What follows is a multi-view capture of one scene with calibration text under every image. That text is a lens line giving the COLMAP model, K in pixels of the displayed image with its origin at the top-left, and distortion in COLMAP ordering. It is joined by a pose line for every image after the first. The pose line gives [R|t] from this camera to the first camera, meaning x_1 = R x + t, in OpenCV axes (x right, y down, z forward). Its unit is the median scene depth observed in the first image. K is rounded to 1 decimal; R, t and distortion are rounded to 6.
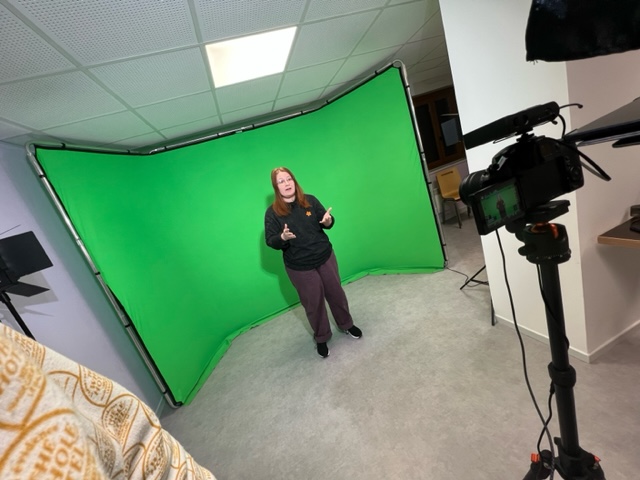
lens RADIAL K [[255.5, 0, 320.9], [0, 255.5, 243.7], [0, 0, 1]] dist [-0.001500, -0.000206]
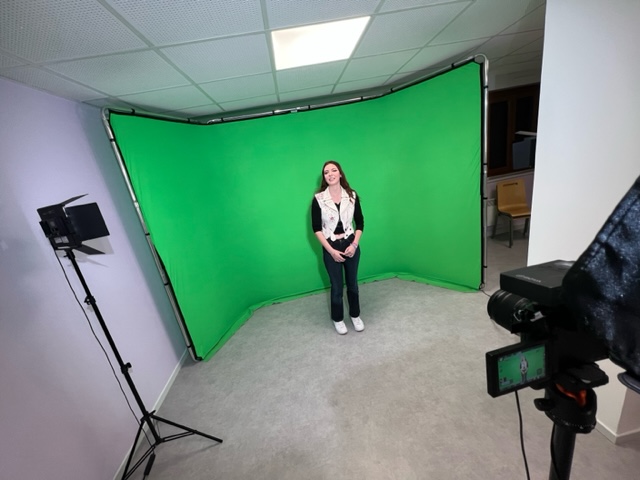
lens RADIAL K [[255.5, 0, 320.9], [0, 255.5, 243.7], [0, 0, 1]] dist [-0.001500, -0.000206]
pose [[0.971783, 0.198310, -0.127717, 0.007754], [-0.185470, 0.976947, 0.105714, -0.086227], [0.145737, -0.079043, 0.986161, 0.007995]]
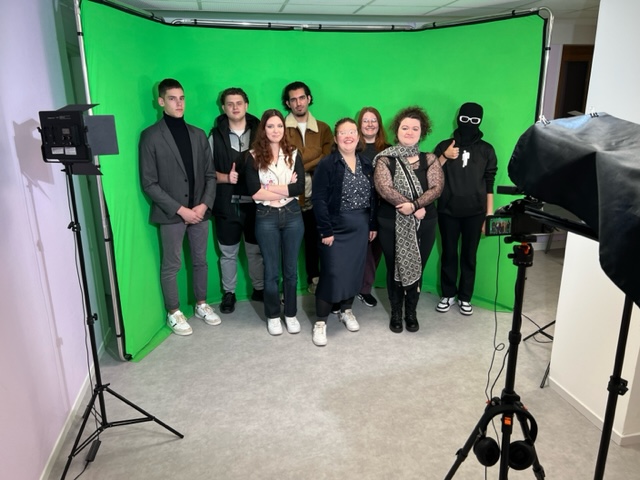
lens RADIAL K [[482.1, 0, 320.3], [0, 482.1, 244.3], [0, 0, 1]] dist [0.002709, -0.005160]
pose [[0.948383, 0.316941, -0.010873, -0.085786], [-0.315951, 0.947259, 0.053625, 0.035352], [0.027296, -0.047422, 0.998502, -0.441962]]
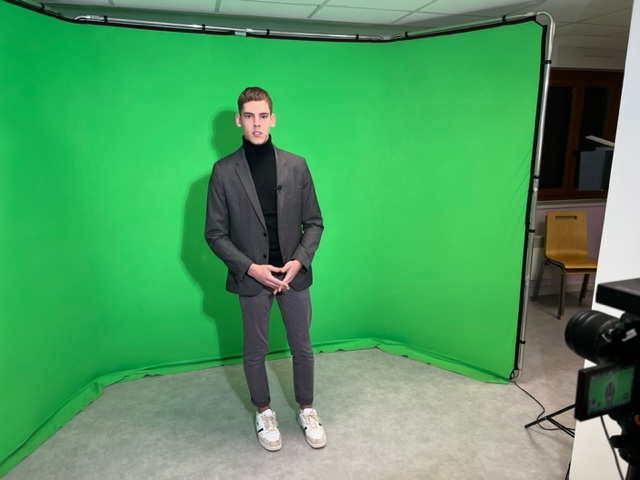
lens RADIAL K [[480.9, 0, 319.9], [0, 480.9, 247.2], [0, 0, 1]] dist [0.013744, -0.000894]
pose [[0.947750, 0.317763, 0.028237, -0.051155], [-0.317280, 0.948115, -0.020297, -0.040283], [-0.033221, 0.010277, 0.999395, -0.072154]]
